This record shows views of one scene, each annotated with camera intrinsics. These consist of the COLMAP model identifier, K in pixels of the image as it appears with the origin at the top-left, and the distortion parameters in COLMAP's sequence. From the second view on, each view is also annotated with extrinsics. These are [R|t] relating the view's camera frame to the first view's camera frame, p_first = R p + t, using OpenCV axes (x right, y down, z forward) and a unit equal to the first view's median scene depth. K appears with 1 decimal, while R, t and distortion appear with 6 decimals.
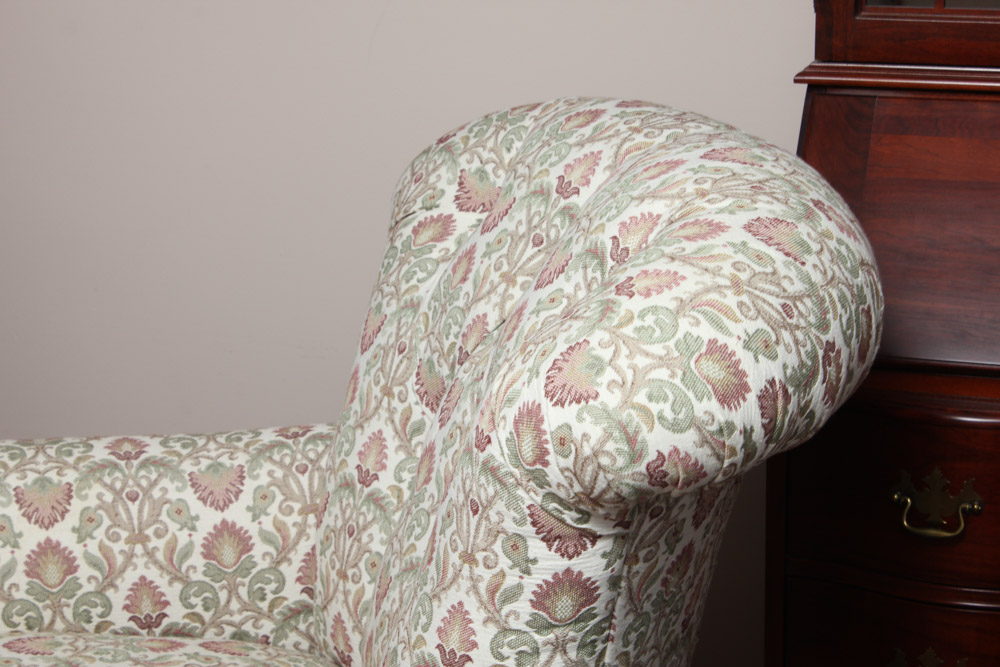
lens RADIAL K [[2366.8, 0, 500.0], [0, 2366.8, 333.5], [0, 0, 1]] dist [0.048069, 0.126947]
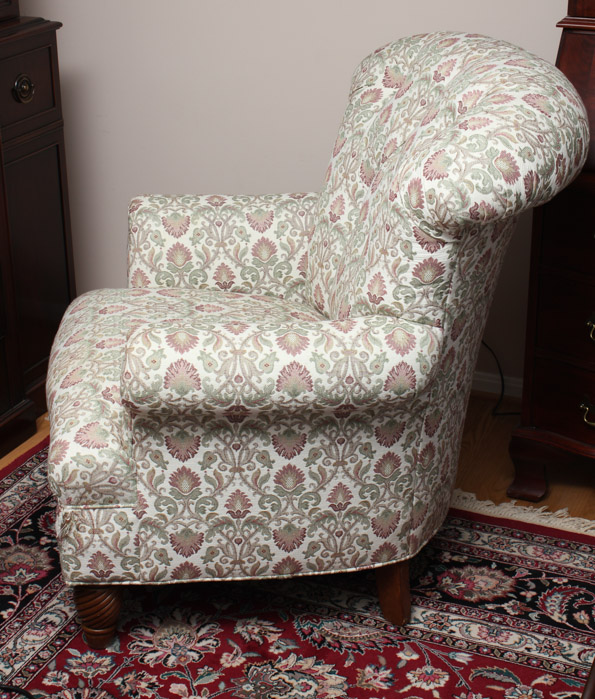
lens RADIAL K [[1372.5, 0, 298.6], [0, 1372.5, 314.1], [0, 0, 1]] dist [-0.074796, 0.203542]
pose [[0.996744, 0.040005, -0.070008, -0.001323], [-0.032024, 0.993235, 0.111620, 0.016000], [0.073999, -0.109015, 0.991282, -0.232739]]
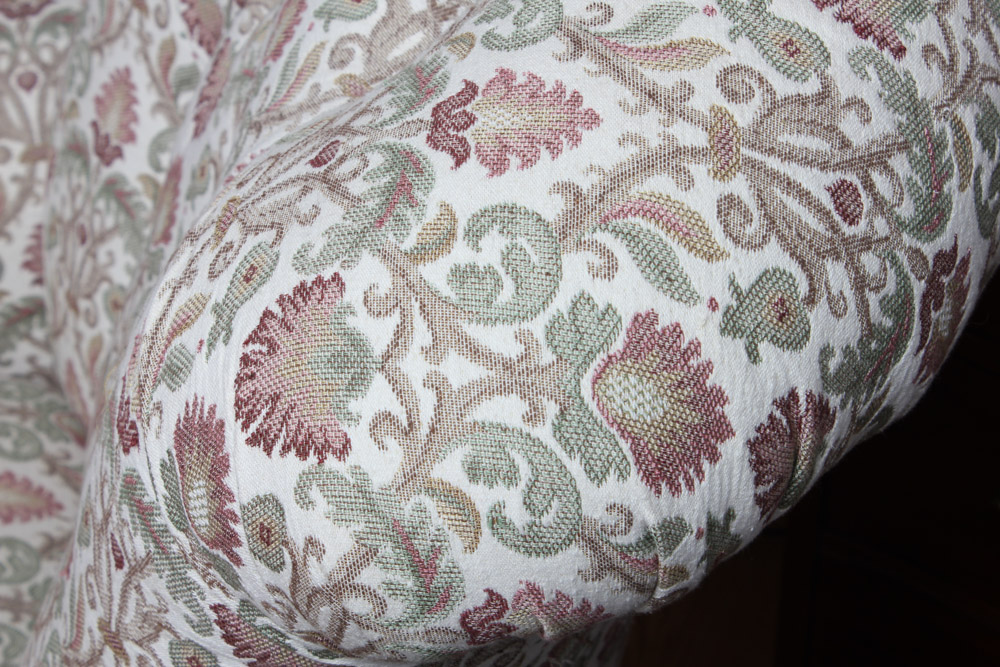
lens RADIAL K [[2366.8, 0, 500.0], [0, 2366.8, 333.5], [0, 0, 1]] dist [0.048069, 0.126947]
pose [[0.998082, 0.050008, -0.036494, 0.077130], [-0.033983, 0.935294, 0.352236, -0.128450], [0.051747, -0.350320, 0.935199, 0.601411]]
